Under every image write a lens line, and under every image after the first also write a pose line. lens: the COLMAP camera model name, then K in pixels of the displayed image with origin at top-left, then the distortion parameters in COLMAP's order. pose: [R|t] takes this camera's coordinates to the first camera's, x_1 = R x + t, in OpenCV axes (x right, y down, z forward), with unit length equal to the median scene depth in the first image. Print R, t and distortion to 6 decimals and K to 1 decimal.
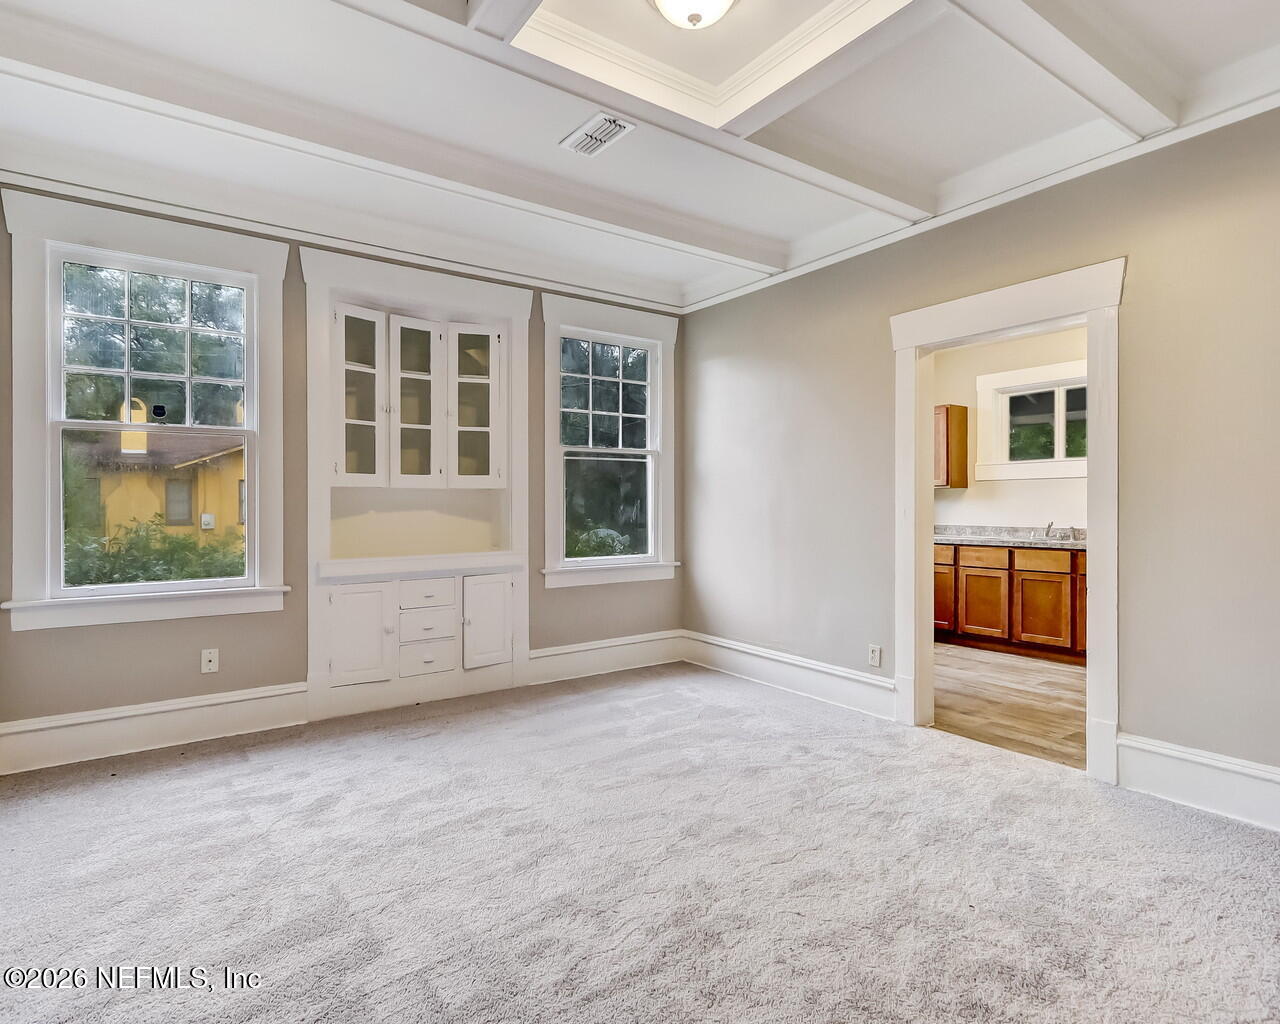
lens RADIAL K [[715.7, 0, 635.2], [0, 715.7, 508.7], [0, 0, 1]] dist [0.003281, 0.001368]
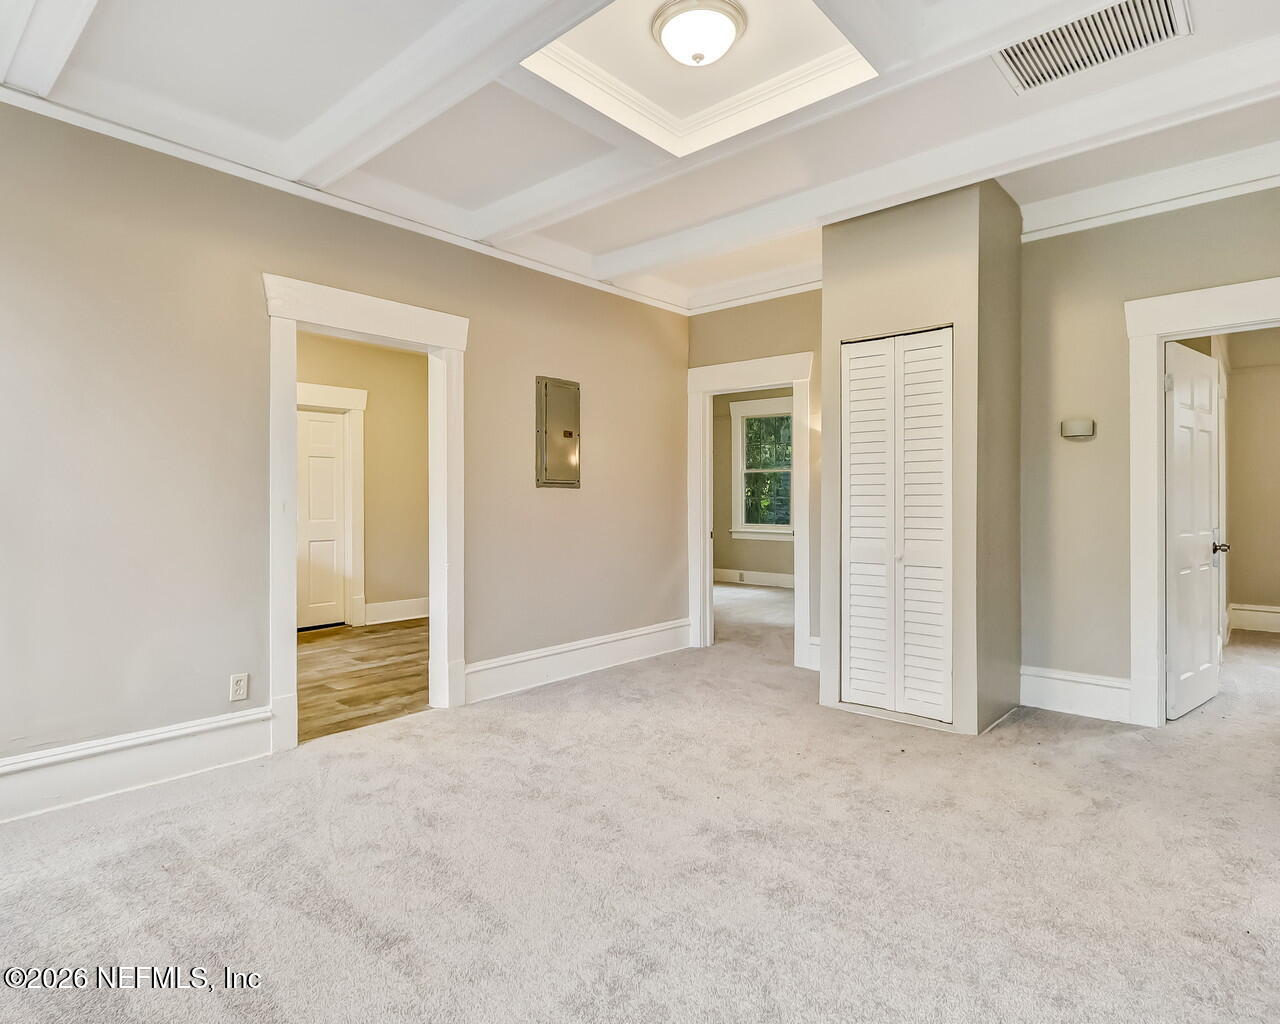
lens RADIAL K [[715.7, 0, 643.1], [0, 715.7, 504.4], [0, 0, 1]] dist [0.003281, 0.001368]
pose [[-0.238629, -0.010807, 0.971051, -0.617264], [0.003689, 0.999921, 0.012035, -0.008070], [-0.971104, 0.006454, -0.238571, 0.846171]]
